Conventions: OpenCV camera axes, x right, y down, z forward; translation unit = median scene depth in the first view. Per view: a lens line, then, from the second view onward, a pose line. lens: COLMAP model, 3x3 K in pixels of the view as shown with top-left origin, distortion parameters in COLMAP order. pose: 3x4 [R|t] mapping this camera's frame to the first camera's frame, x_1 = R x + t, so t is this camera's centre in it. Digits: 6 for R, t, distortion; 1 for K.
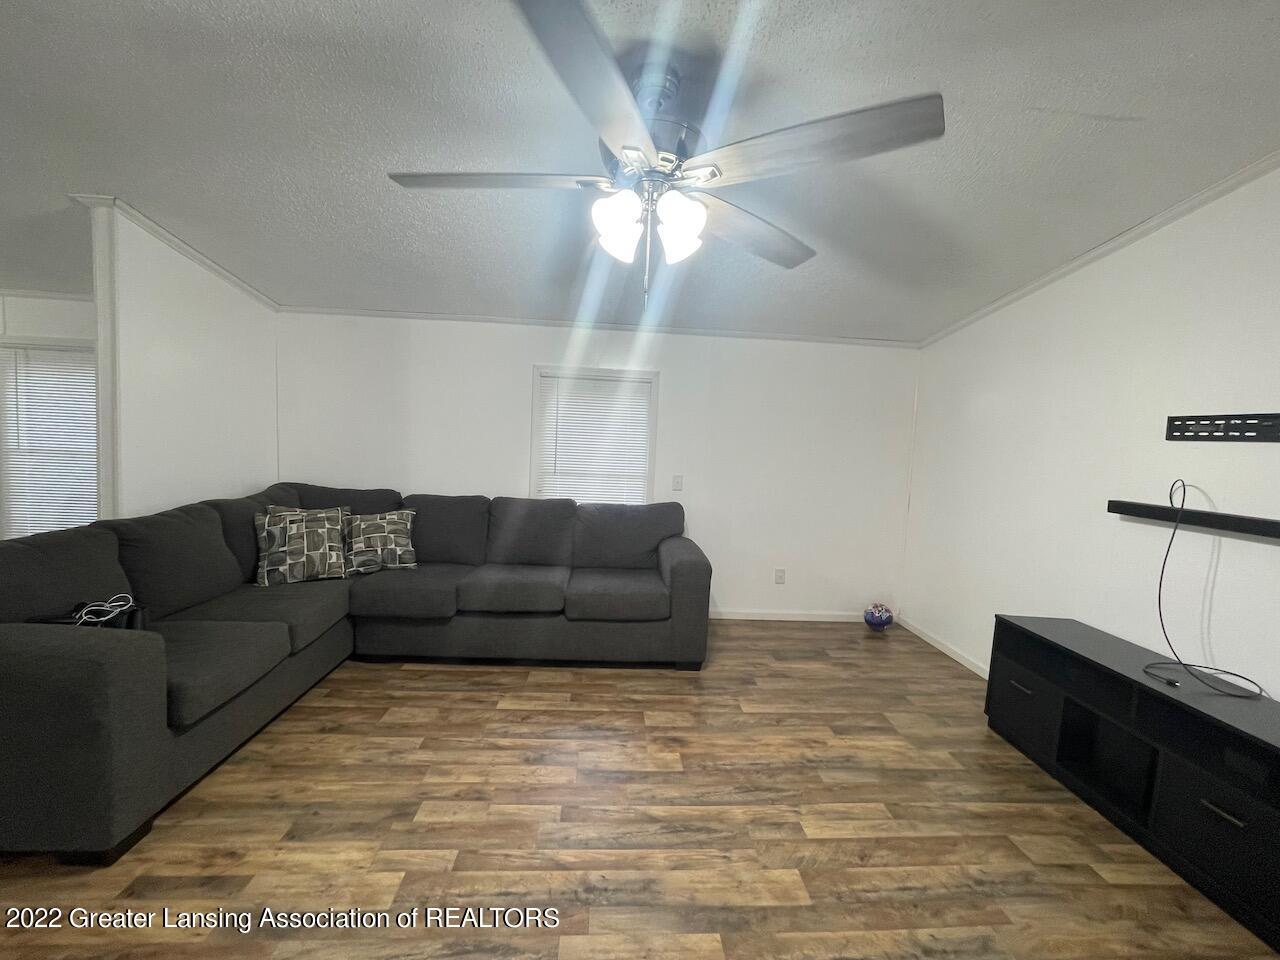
lens RADIAL K [[516.6, 0, 639.1], [0, 516.6, 477.8], [0, 0, 1]] dist [-0.010181, 0.001406]
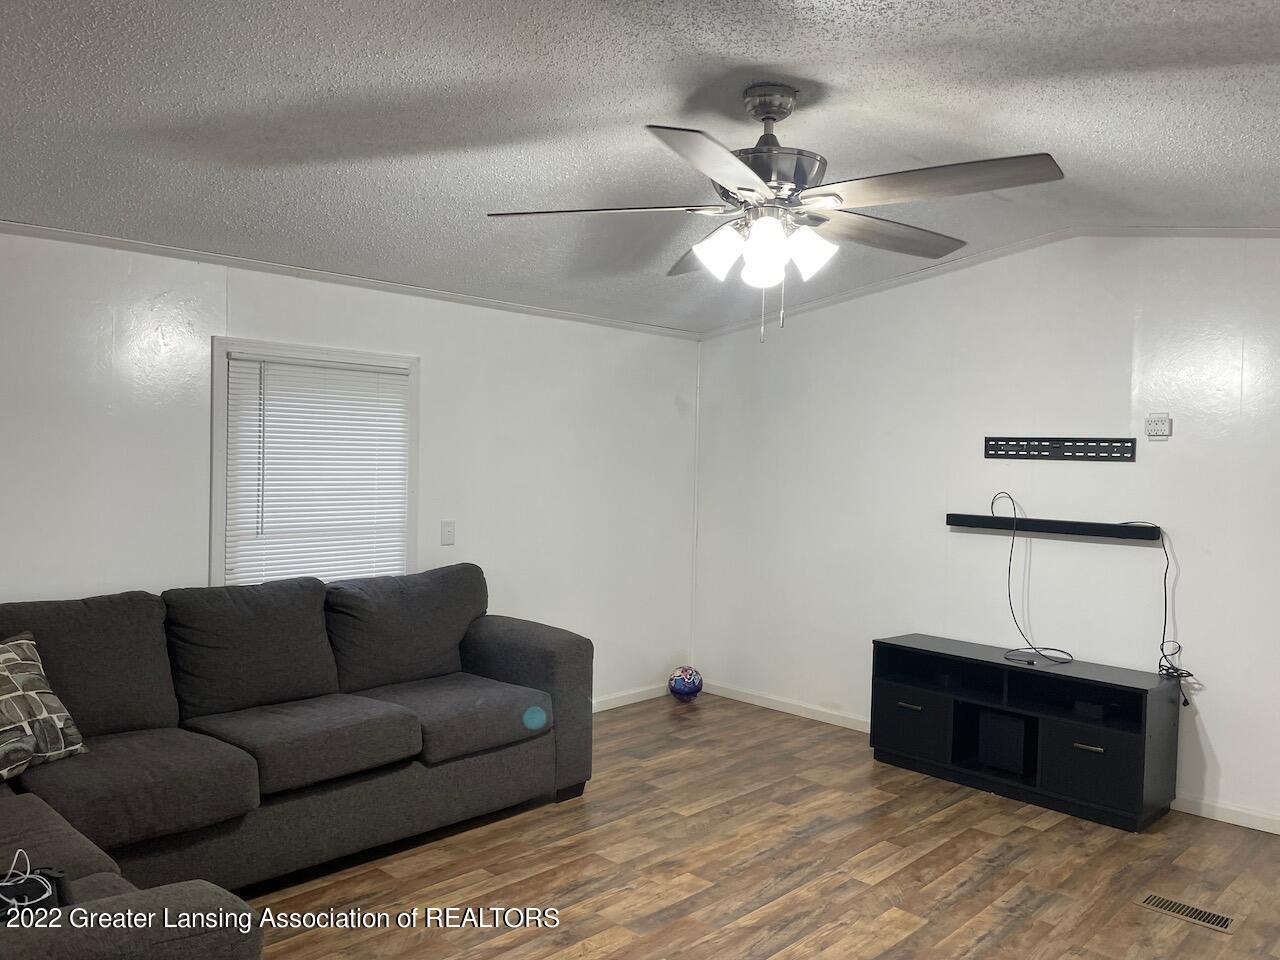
lens RADIAL K [[972.8, 0, 640.8], [0, 972.8, 484.3], [0, 0, 1]] dist [0.037419, -0.046847]
pose [[0.739696, -0.052206, 0.670914, -0.961867], [0.061541, 0.998056, 0.009812, -0.081515], [-0.670122, 0.034031, 0.741471, -0.085735]]
